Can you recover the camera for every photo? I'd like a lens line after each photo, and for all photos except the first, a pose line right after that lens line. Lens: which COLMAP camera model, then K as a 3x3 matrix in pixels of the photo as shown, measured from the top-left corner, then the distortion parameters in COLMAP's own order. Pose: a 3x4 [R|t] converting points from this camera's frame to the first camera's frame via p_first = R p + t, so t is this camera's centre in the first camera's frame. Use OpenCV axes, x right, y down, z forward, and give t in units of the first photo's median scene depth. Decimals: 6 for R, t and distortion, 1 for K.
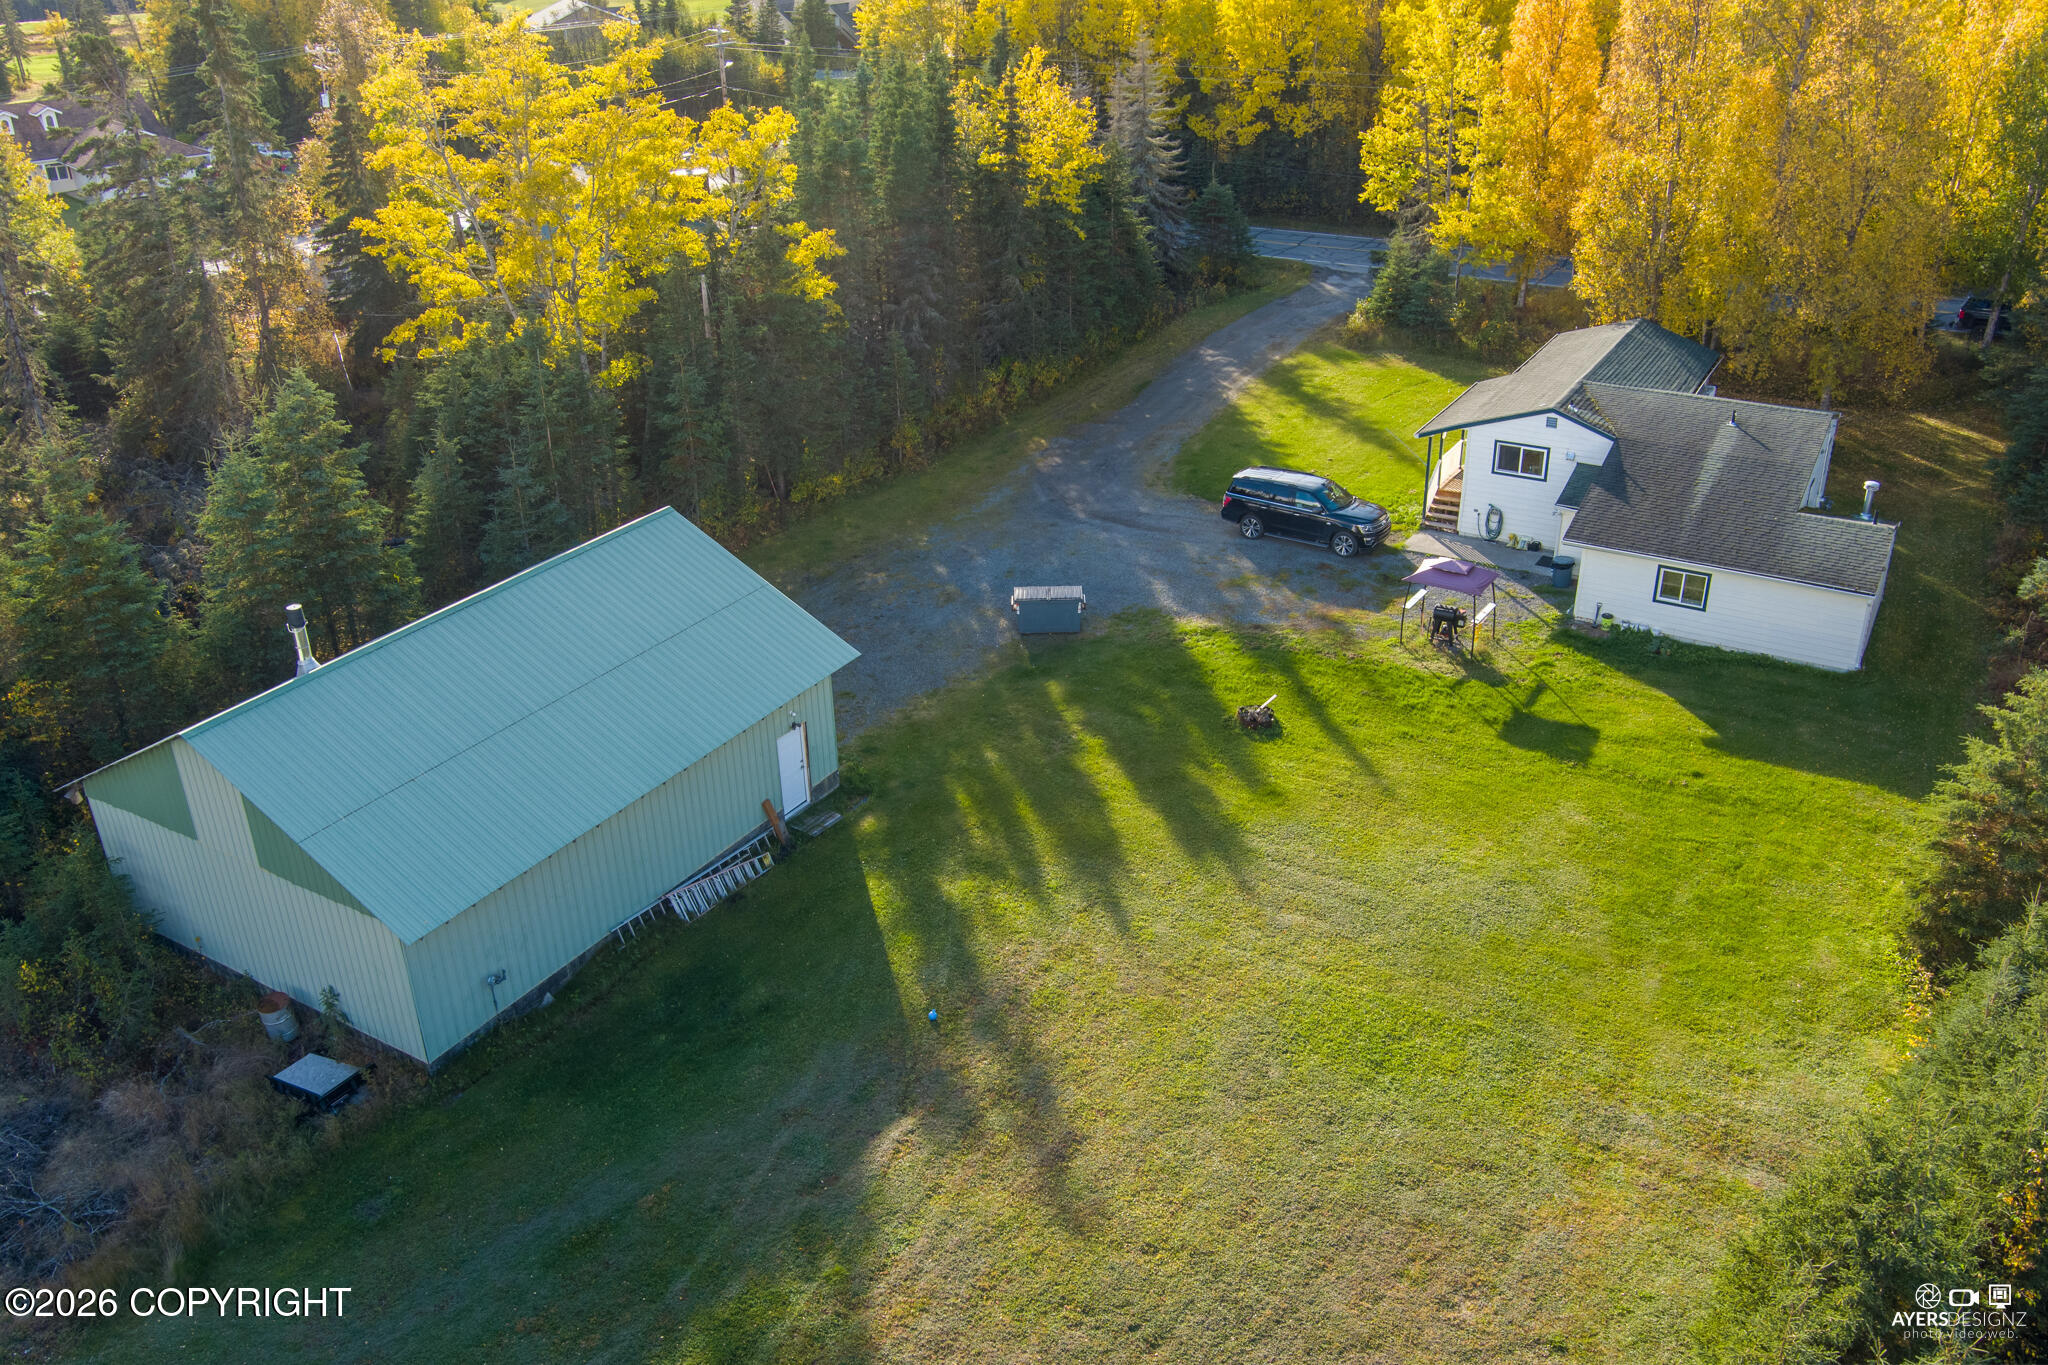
lens RADIAL K [[1646.5, 0, 1023.0], [0, 1646.5, 683.2], [0, 0, 1]] dist [-0.058913, -0.017644]
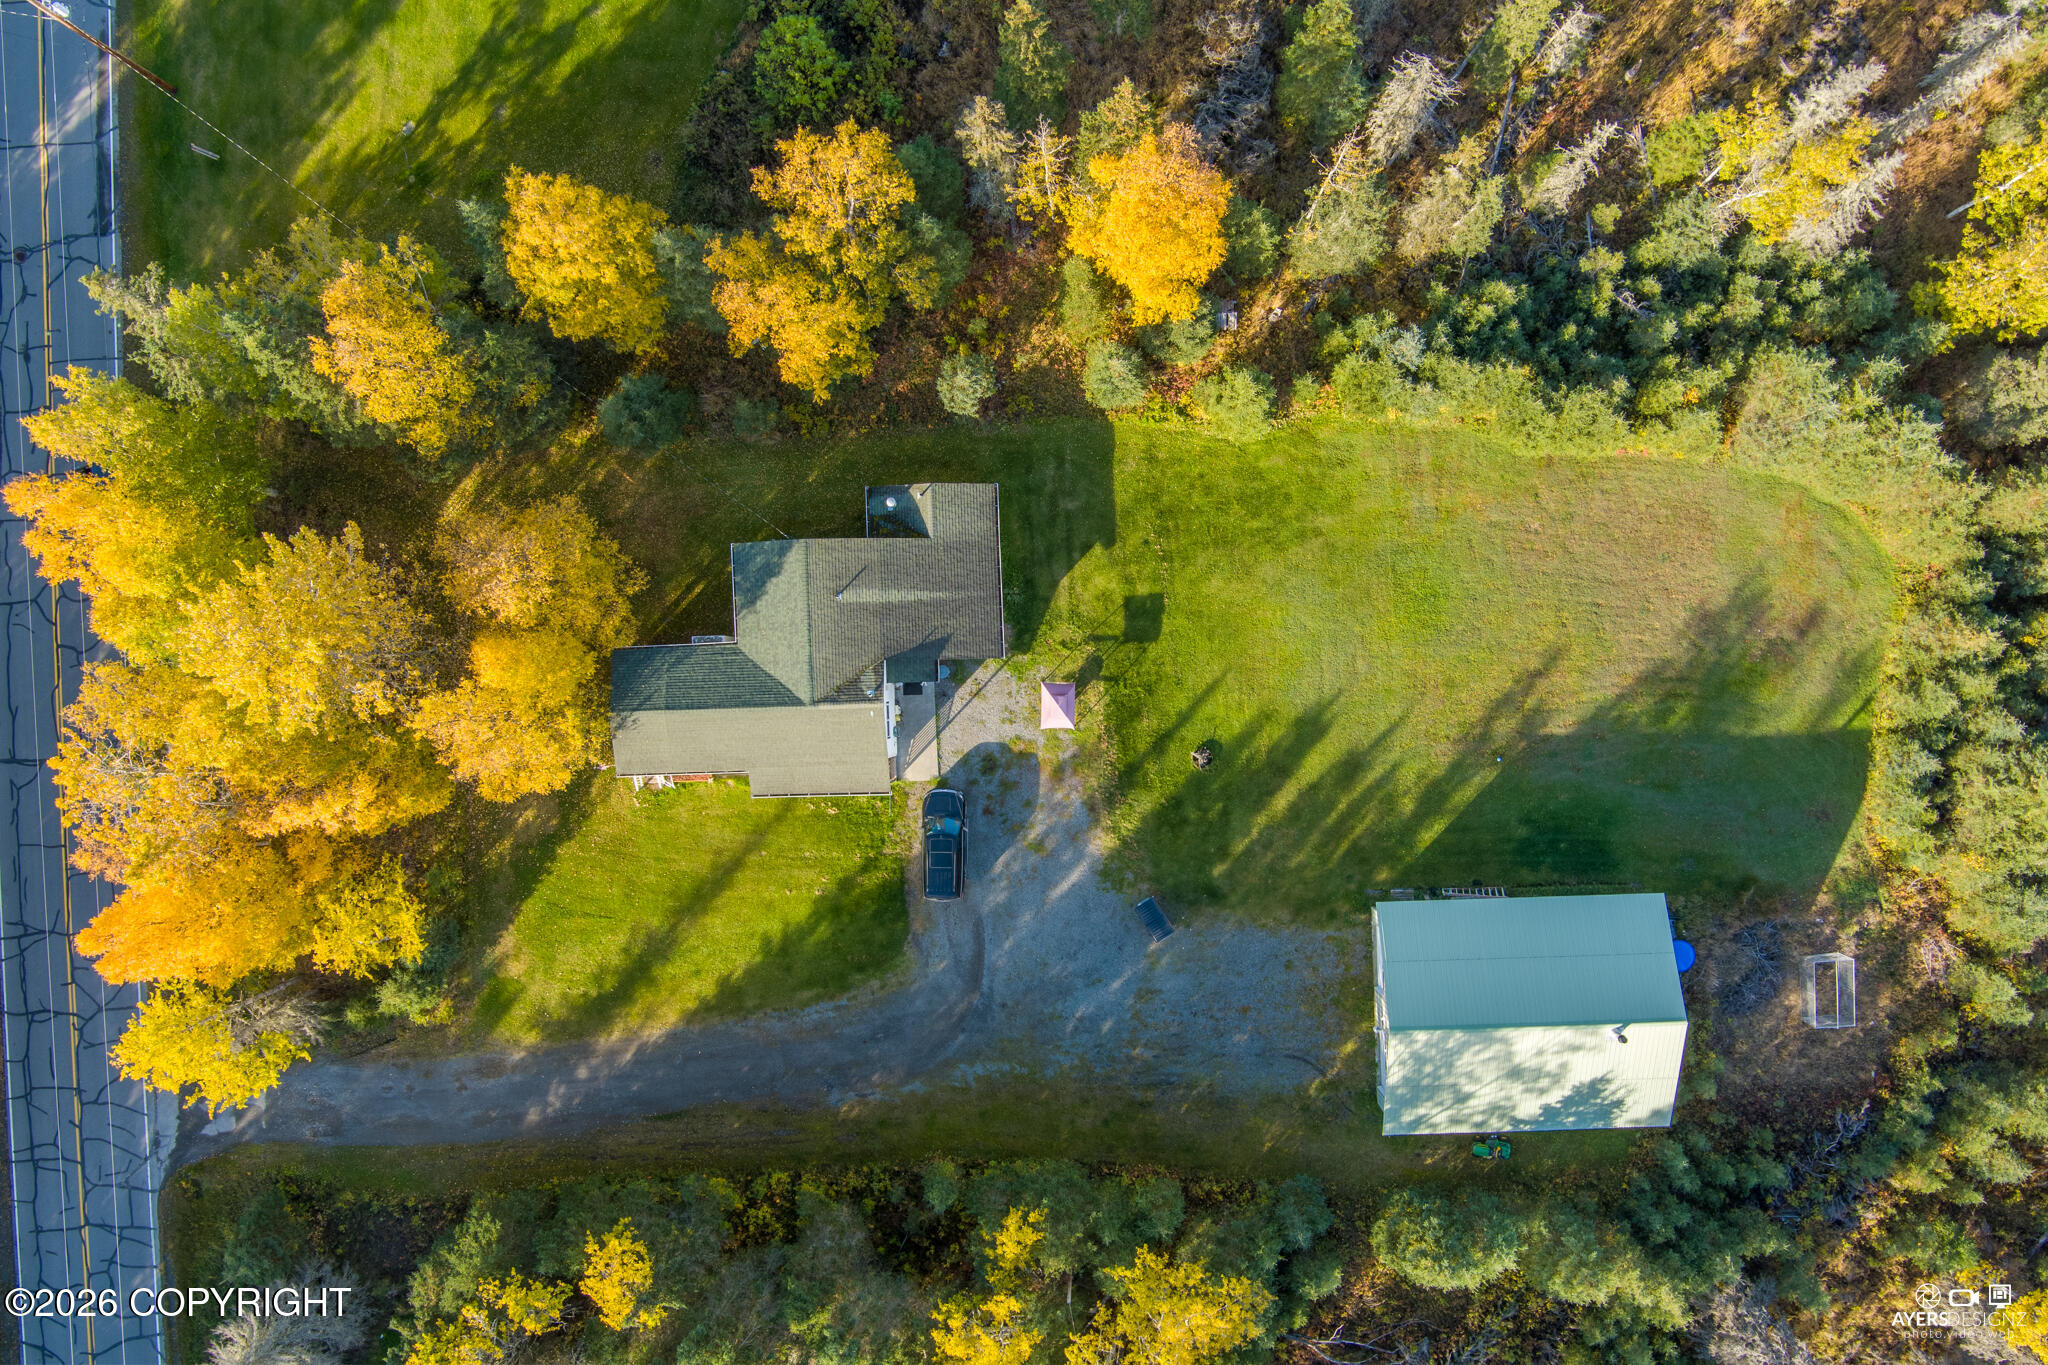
lens RADIAL K [[1646.5, 0, 1029.1], [0, 1646.5, 686.0], [0, 0, 1]] dist [-0.058913, -0.017644]
pose [[-0.538960, -0.841957, 0.025130, 0.255278], [0.410549, -0.236519, 0.880629, -1.616936], [-0.735508, 0.484941, 0.473139, 0.198538]]
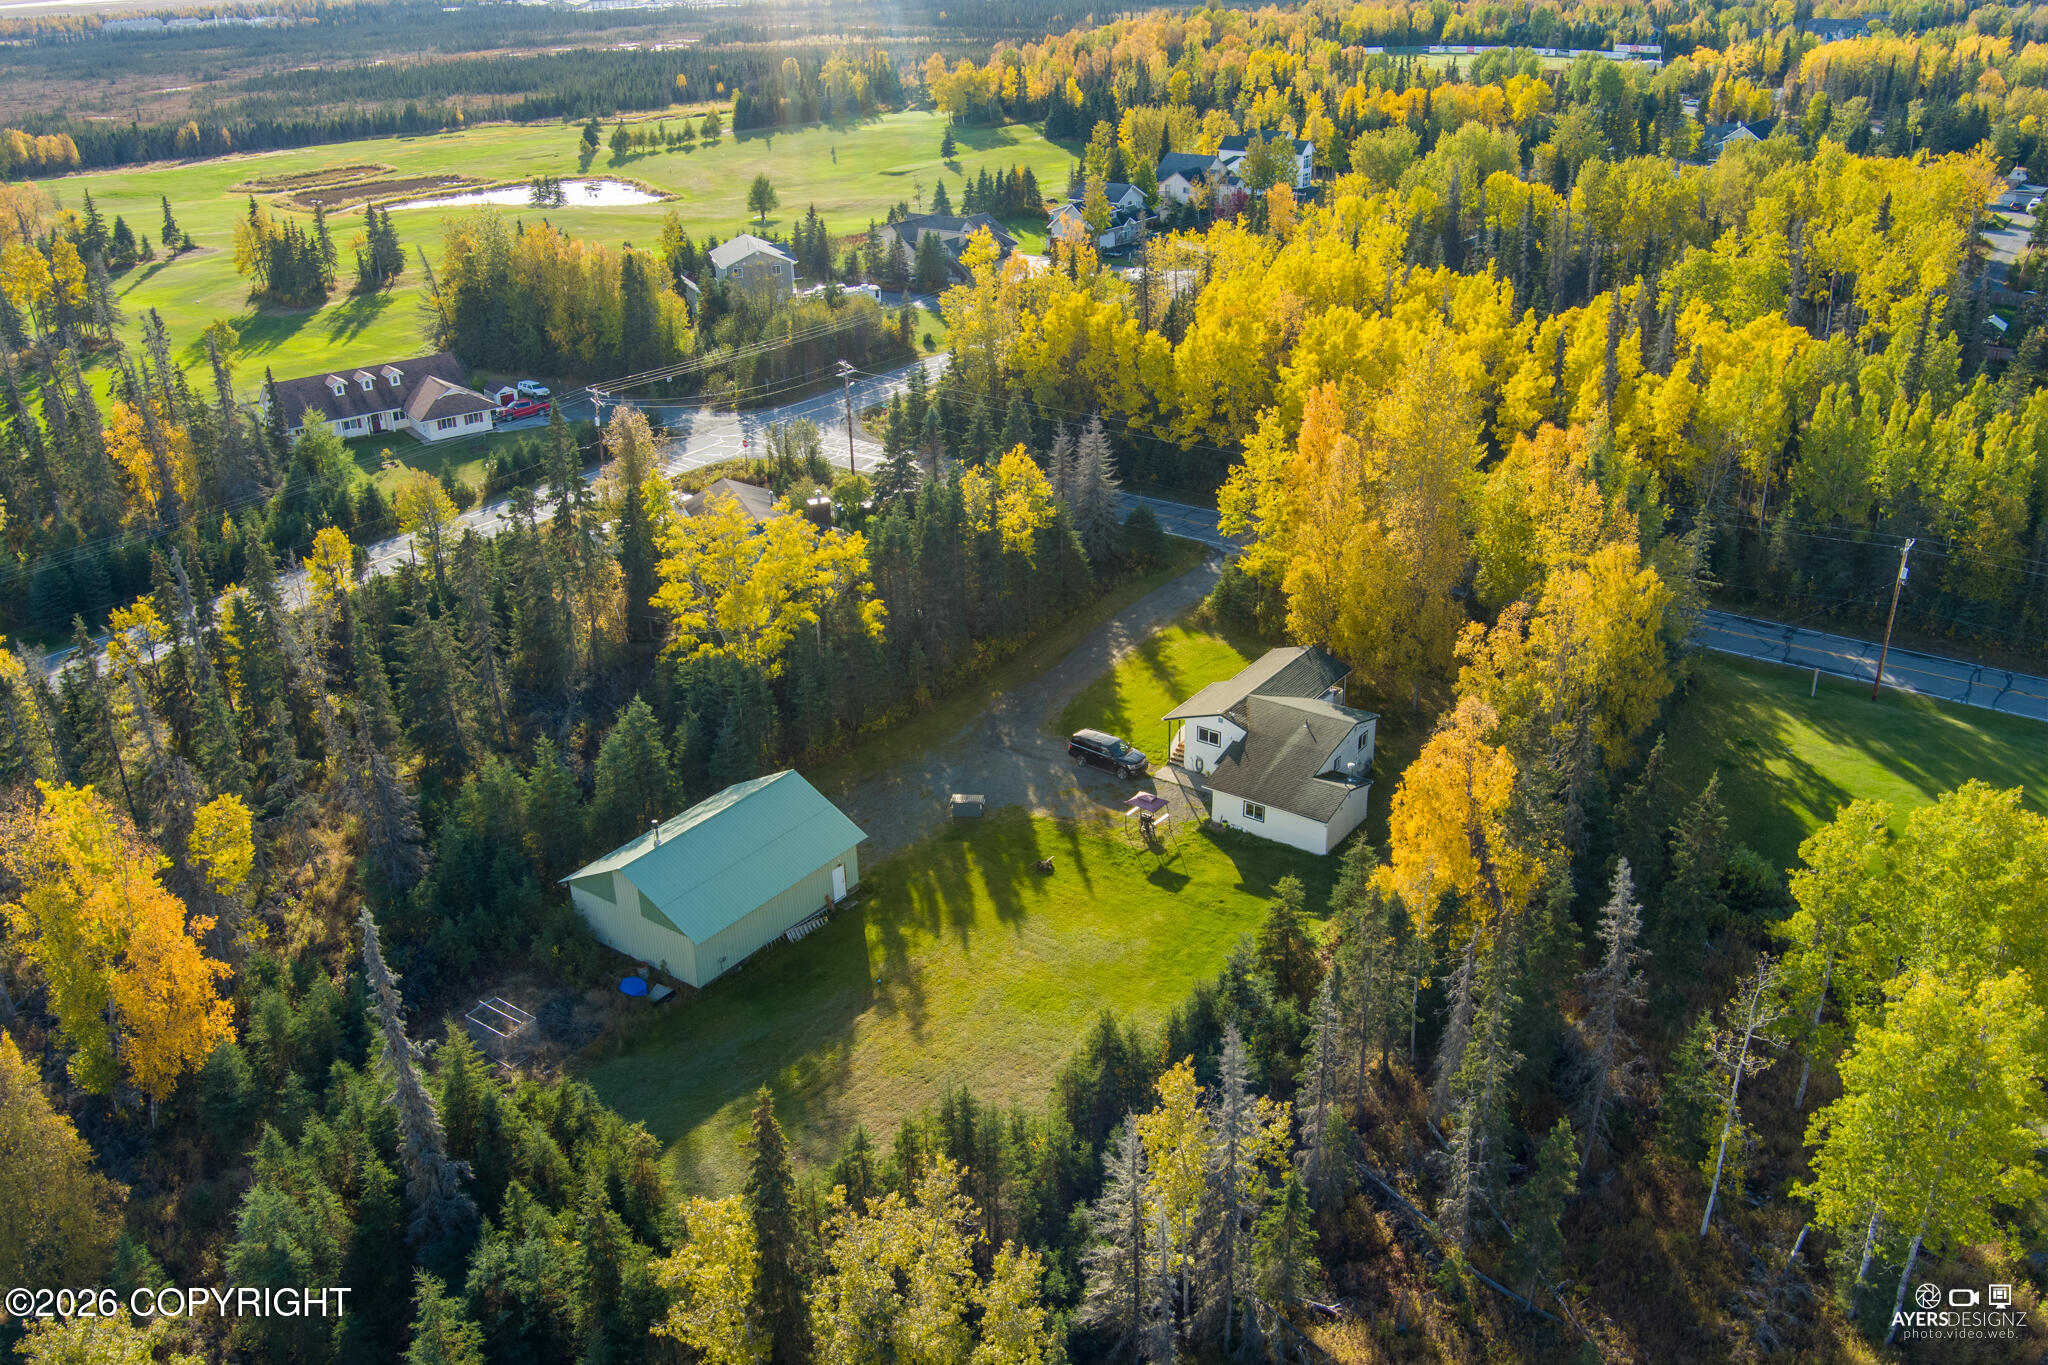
lens RADIAL K [[1646.5, 0, 1028.3], [0, 1646.5, 679.1], [0, 0, 1]] dist [-0.058913, -0.017644]
pose [[0.996091, 0.034233, -0.081431, 0.276190], [-0.036427, 0.999008, -0.025601, -0.165631], [0.080473, 0.028468, 0.996350, -1.191804]]
